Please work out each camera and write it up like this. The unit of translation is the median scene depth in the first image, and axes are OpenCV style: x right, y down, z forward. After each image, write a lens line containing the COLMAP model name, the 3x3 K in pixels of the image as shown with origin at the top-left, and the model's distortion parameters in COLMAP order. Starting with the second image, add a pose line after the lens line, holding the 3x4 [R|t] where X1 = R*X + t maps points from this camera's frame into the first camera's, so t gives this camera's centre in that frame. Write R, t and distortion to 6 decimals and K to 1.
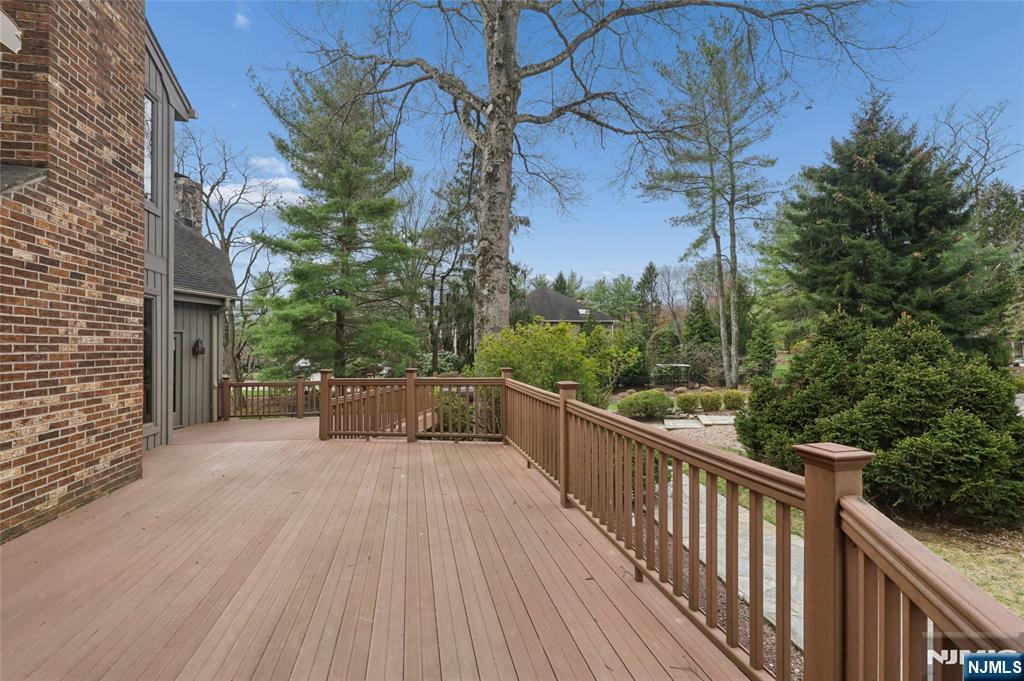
lens RADIAL K [[418.4, 0, 511.1], [0, 418.4, 342.5], [0, 0, 1]] dist [-0.005409, 0.000384]
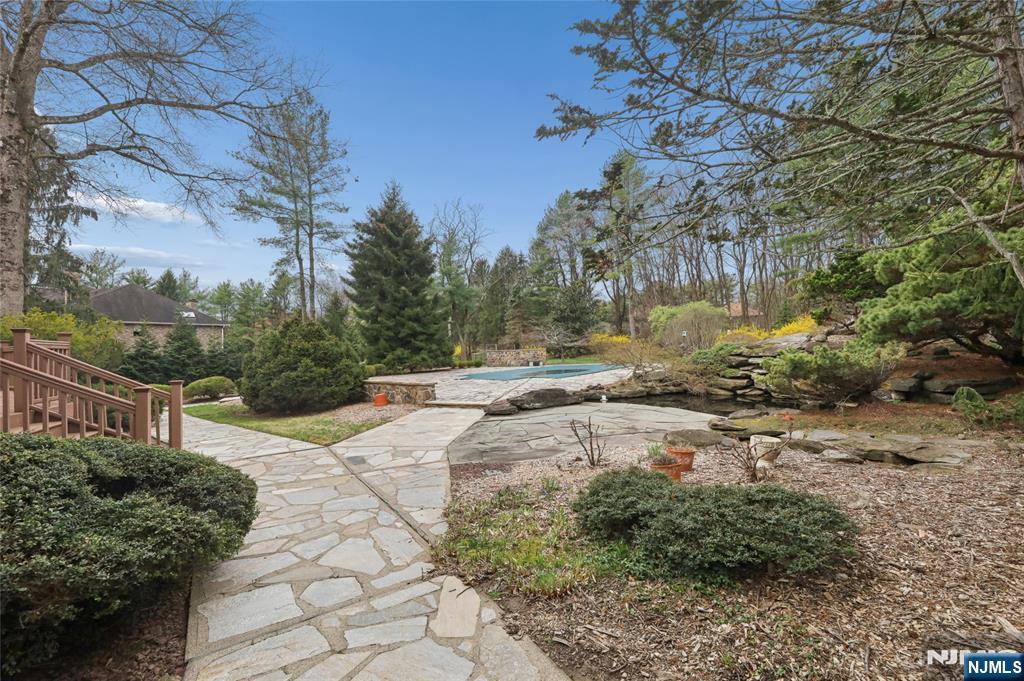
lens RADIAL K [[418.4, 0, 510.7], [0, 418.4, 344.7], [0, 0, 1]] dist [-0.005409, 0.000384]
pose [[0.716627, -0.002208, 0.697453, 0.066166], [0.014604, 0.999823, -0.011840, 0.031200], [-0.697303, 0.018671, 0.716533, -0.355459]]
